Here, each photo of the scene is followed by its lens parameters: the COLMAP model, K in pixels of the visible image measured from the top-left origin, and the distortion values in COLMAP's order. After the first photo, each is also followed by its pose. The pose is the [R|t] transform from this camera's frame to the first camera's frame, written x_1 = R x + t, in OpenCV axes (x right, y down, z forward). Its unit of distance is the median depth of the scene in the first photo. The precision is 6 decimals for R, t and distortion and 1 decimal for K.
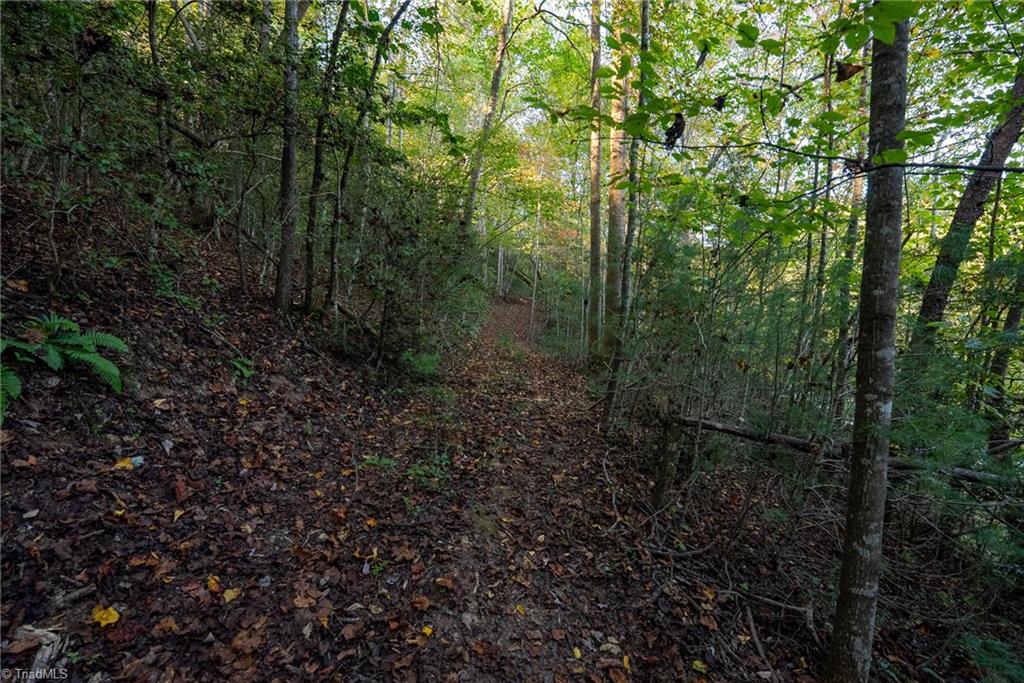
lens RADIAL K [[425.3, 0, 512.0], [0, 425.3, 341.5], [0, 0, 1]] dist [-0.016718, -0.000197]
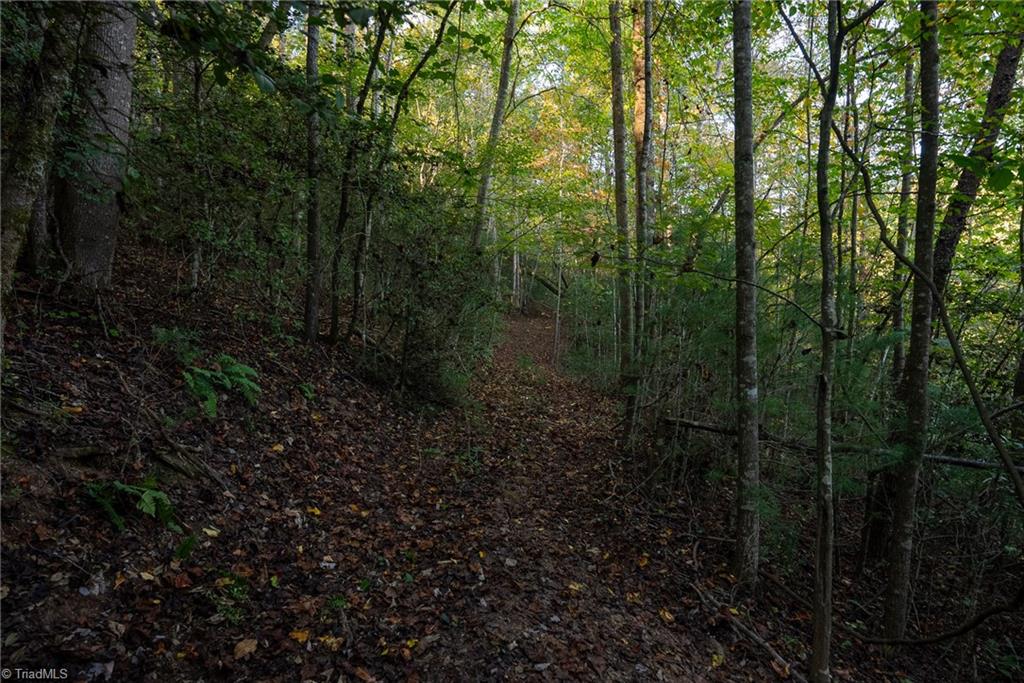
lens RADIAL K [[562.6, 0, 512.0], [0, 562.6, 341.5], [0, 0, 1]] dist [0.000337, 0.000021]
pose [[0.998595, -0.035541, -0.039300, 0.016415], [0.033772, 0.998426, -0.044783, 0.010348], [0.040830, 0.043393, 0.998223, -0.497978]]
